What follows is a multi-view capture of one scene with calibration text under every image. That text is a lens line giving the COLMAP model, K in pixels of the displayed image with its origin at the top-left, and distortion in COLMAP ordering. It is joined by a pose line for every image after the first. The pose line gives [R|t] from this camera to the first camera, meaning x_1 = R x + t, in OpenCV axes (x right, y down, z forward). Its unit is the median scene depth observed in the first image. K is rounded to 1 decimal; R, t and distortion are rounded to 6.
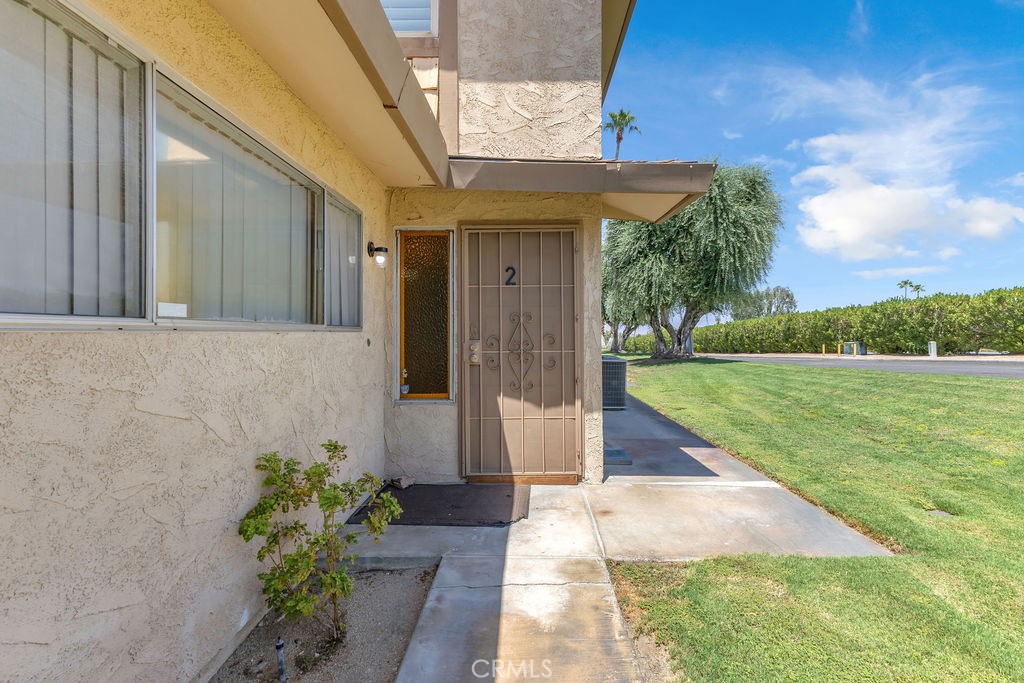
lens RADIAL K [[439.8, 0, 509.3], [0, 439.8, 315.7], [0, 0, 1]] dist [0.002623, -0.000408]
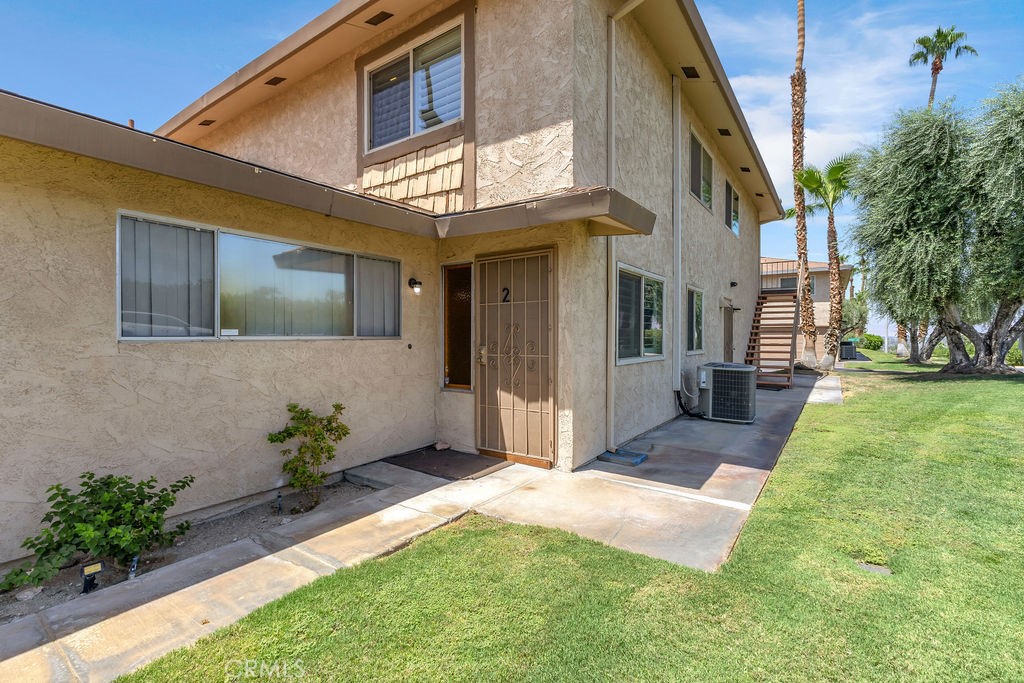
lens RADIAL K [[439.8, 0, 509.3], [0, 439.8, 315.7], [0, 0, 1]] dist [0.002623, -0.000408]
pose [[0.827113, -0.025066, -0.561476, 0.725637], [0.022394, 0.999681, -0.011640, -0.016539], [0.561589, -0.002946, 0.827411, -0.036909]]
